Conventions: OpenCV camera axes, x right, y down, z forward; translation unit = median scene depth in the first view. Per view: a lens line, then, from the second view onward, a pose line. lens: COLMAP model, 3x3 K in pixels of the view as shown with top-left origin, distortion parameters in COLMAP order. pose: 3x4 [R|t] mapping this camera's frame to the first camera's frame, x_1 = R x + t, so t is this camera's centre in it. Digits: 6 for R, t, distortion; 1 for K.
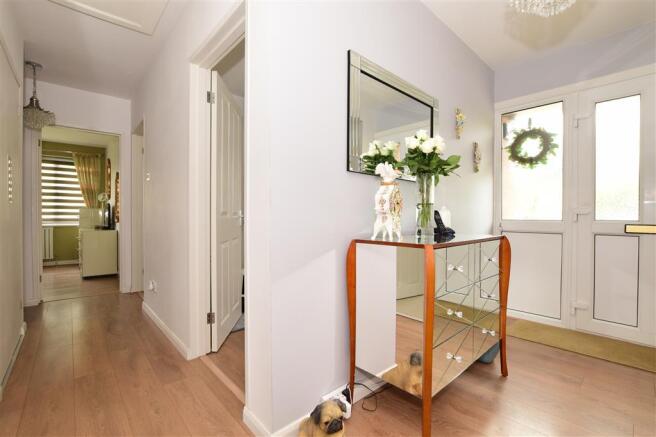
lens RADIAL K [[289.5, 0, 328.0], [0, 289.5, 217.1], [0, 0, 1]] dist [-0.000457, 0.000020]
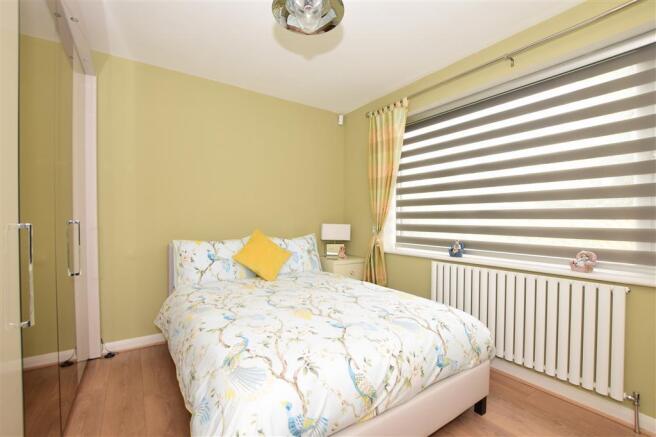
lens RADIAL K [[289.5, 0, 327.9], [0, 289.5, 220.7], [0, 0, 1]] dist [-0.000457, 0.000020]
pose [[-0.143817, 0.010005, -0.989554, -0.639153], [-0.009679, 0.999887, 0.011516, -0.026830], [0.989557, 0.011234, -0.143704, 0.759737]]
